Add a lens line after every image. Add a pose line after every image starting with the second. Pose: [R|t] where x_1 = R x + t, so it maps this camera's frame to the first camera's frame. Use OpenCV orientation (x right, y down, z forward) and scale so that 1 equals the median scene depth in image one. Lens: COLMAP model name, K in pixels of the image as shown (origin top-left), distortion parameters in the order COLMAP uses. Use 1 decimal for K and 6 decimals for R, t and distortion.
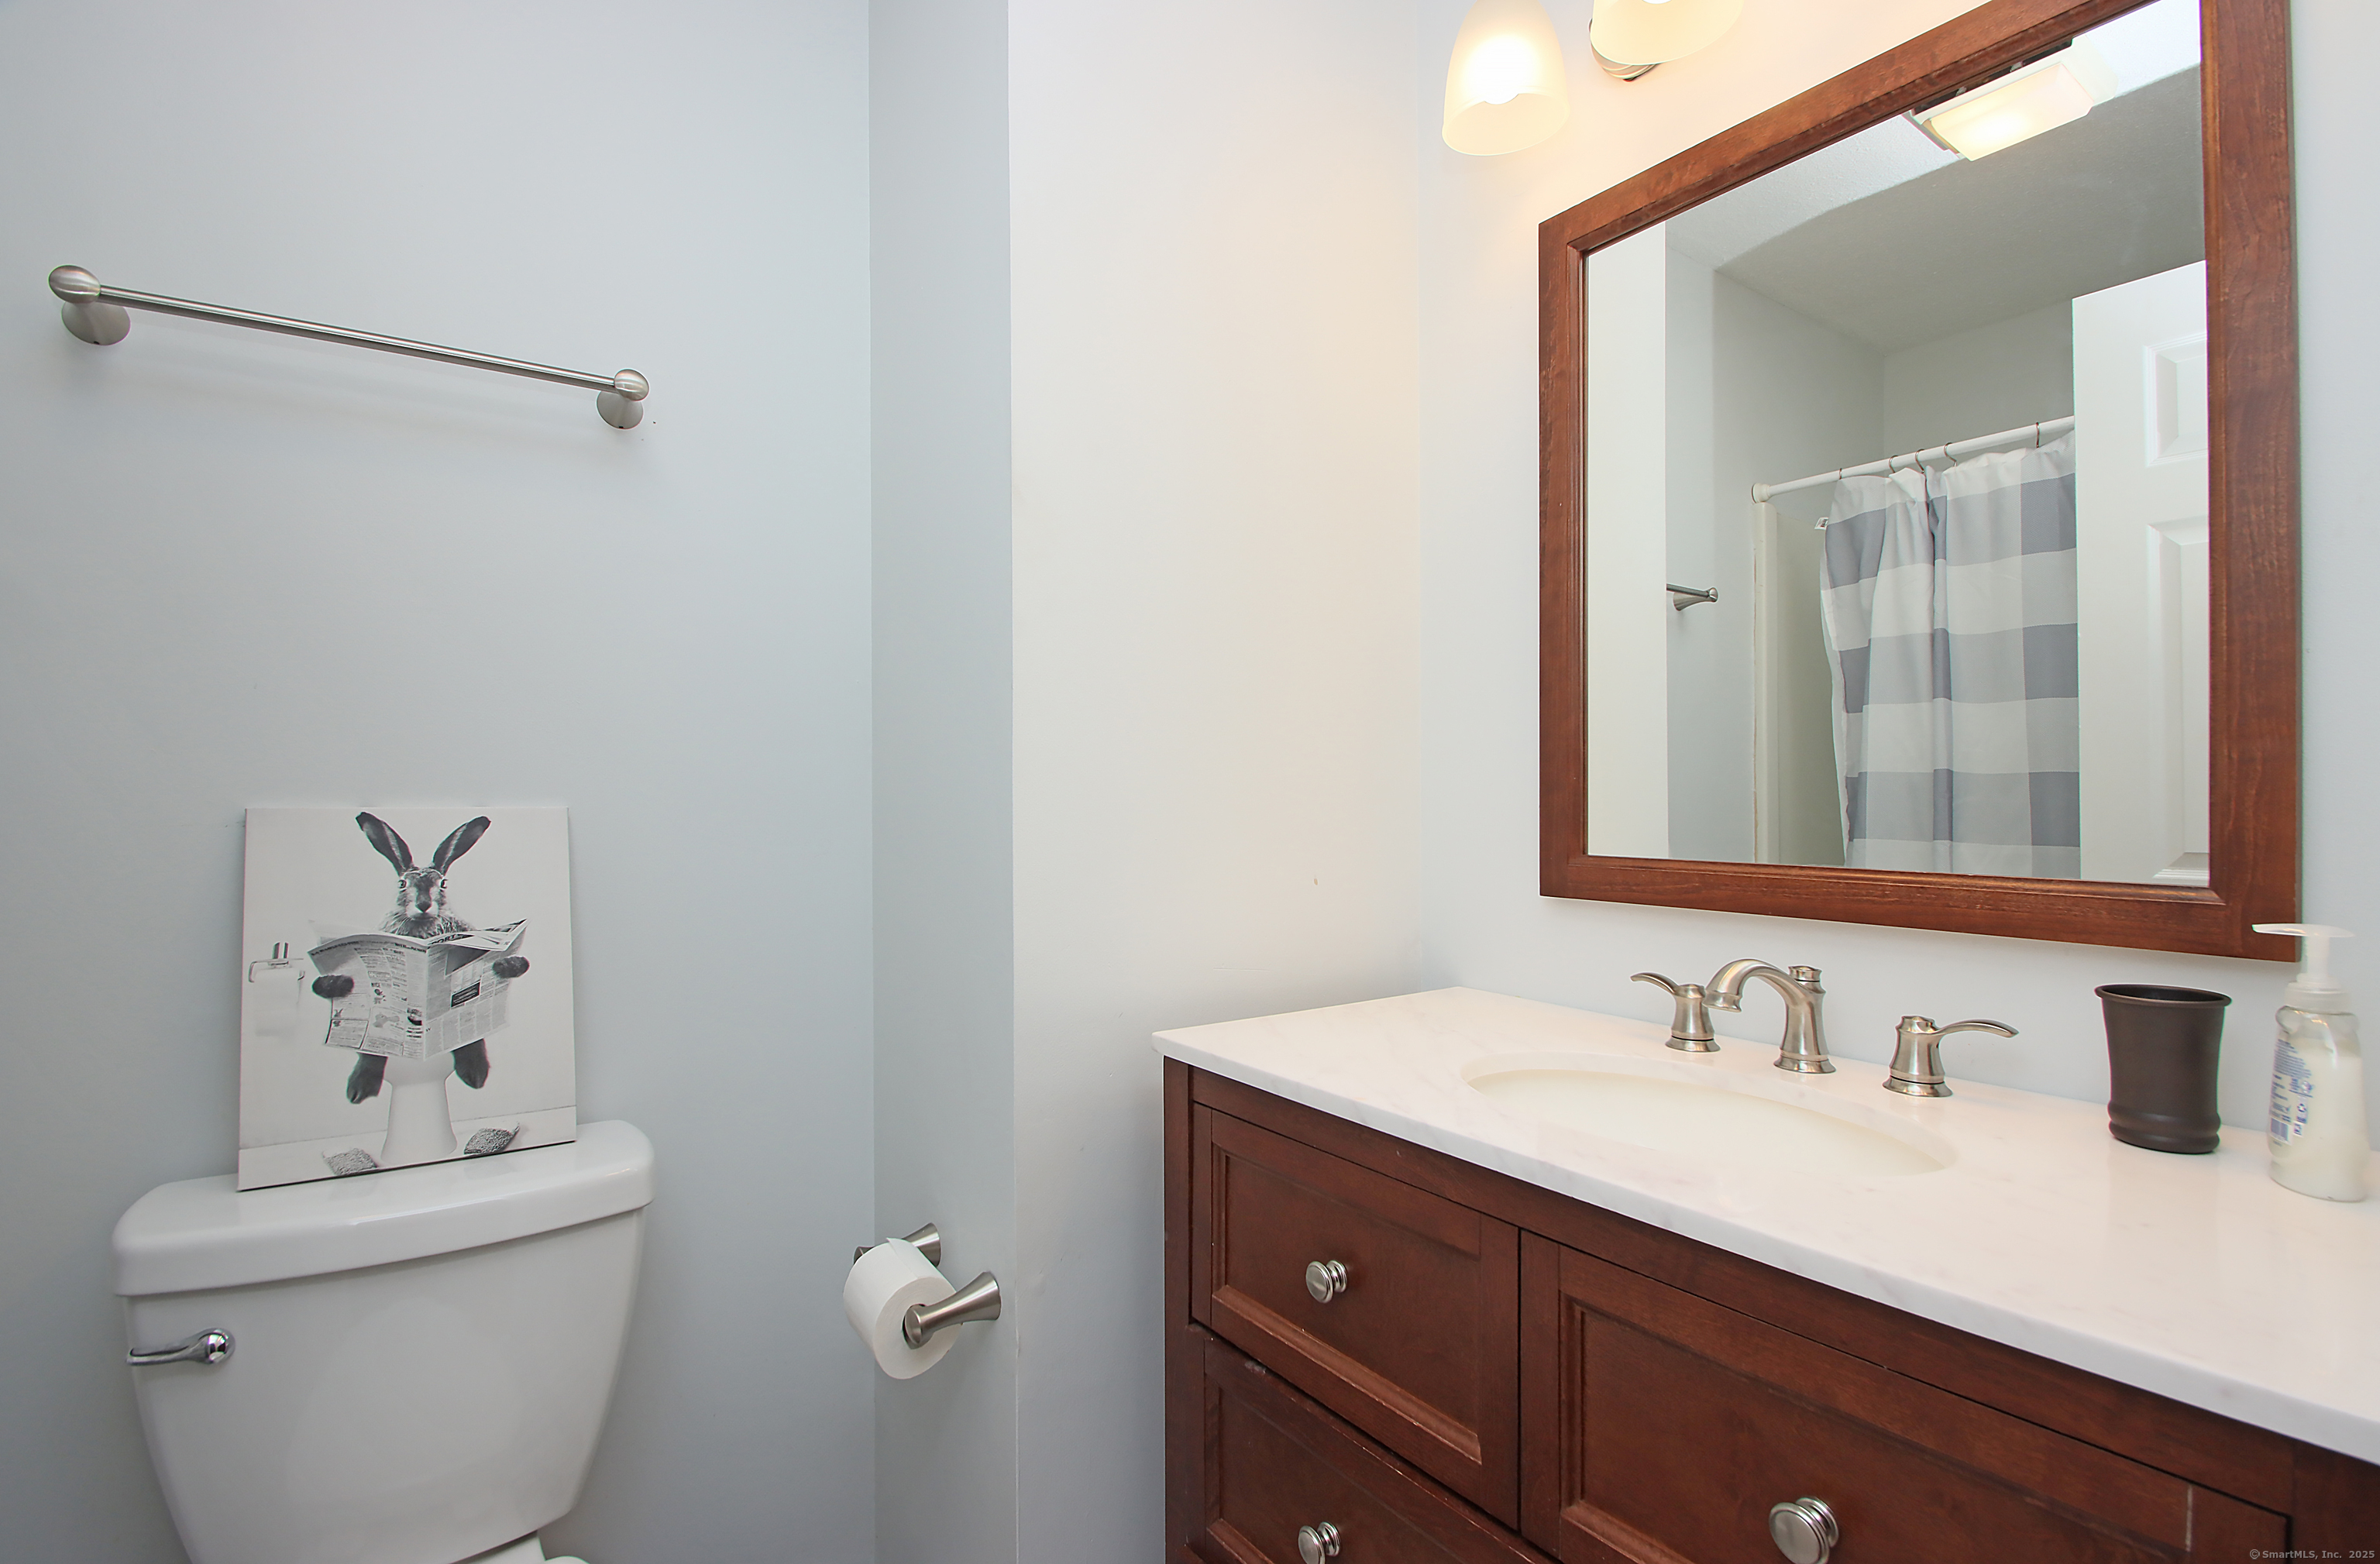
lens RADIAL K [[1125.3, 0, 1173.7], [0, 1125.3, 794.3], [0, 0, 1]] dist [0.010838, -0.014671]
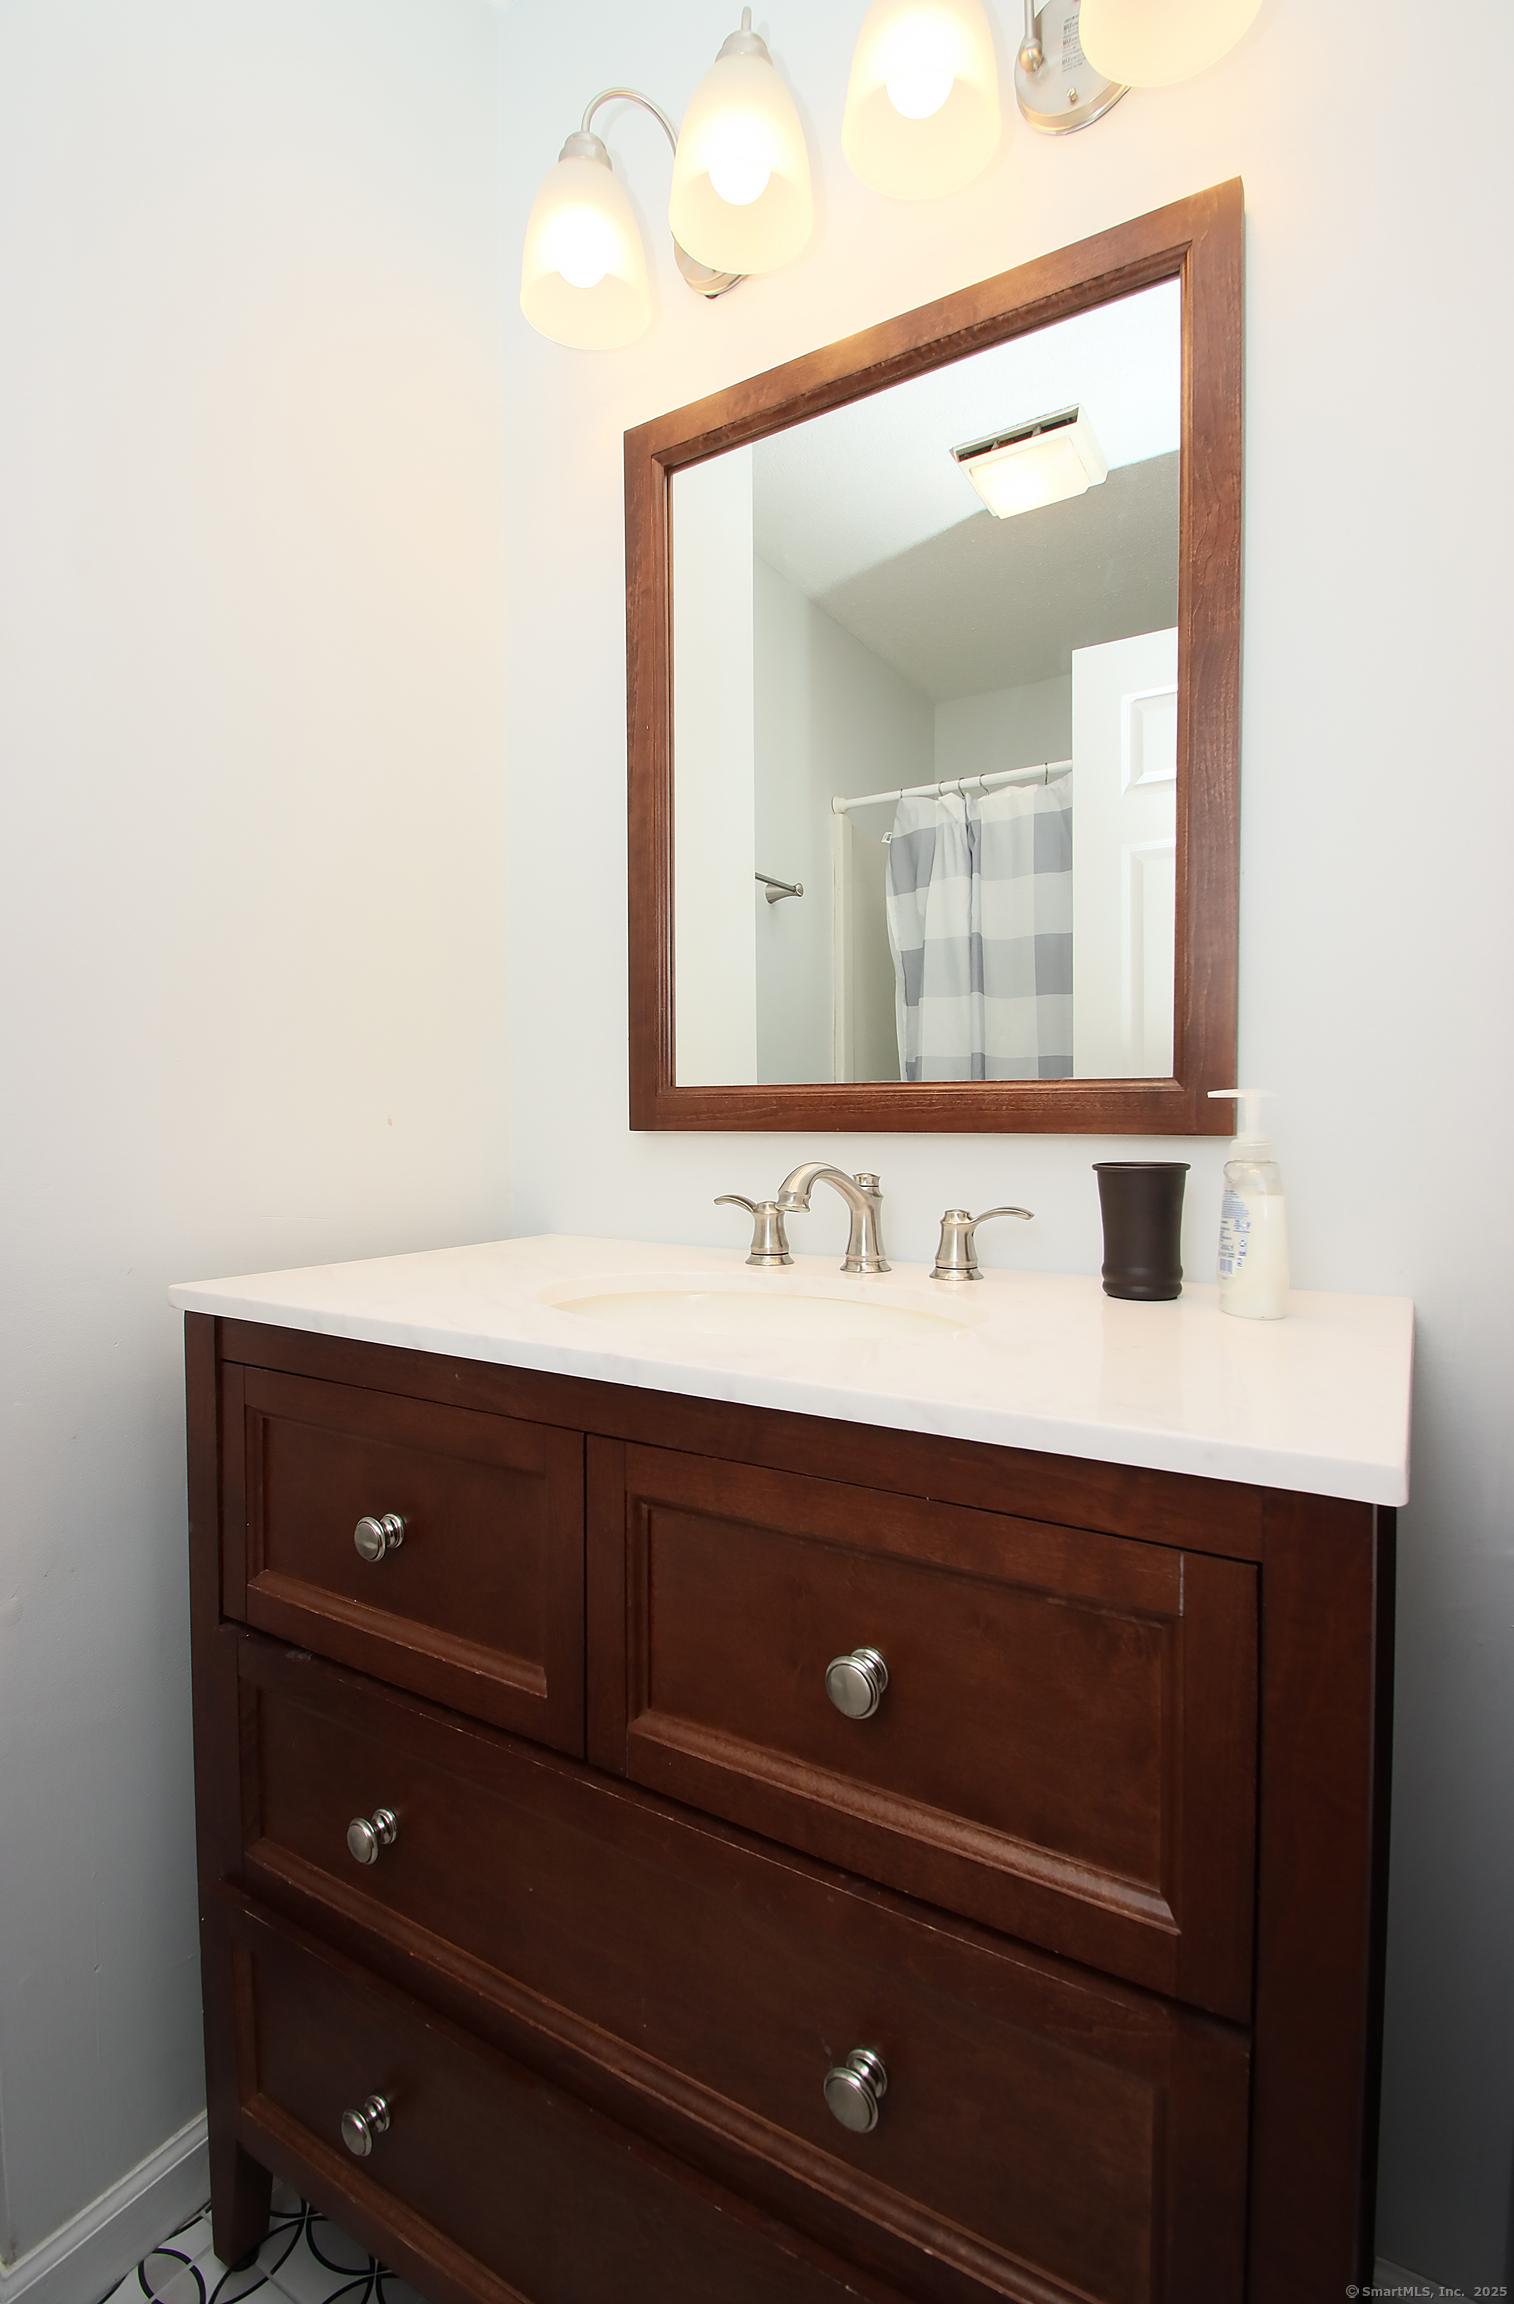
lens RADIAL K [[1089.5, 0, 766.7], [0, 1089.5, 1162.2], [0, 0, 1]] dist [0.010838, -0.014671]
pose [[0.917735, -0.017055, 0.396826, 0.079259], [0.003279, 0.999369, 0.035367, 0.112366], [-0.397179, -0.031156, 0.917212, 0.117386]]
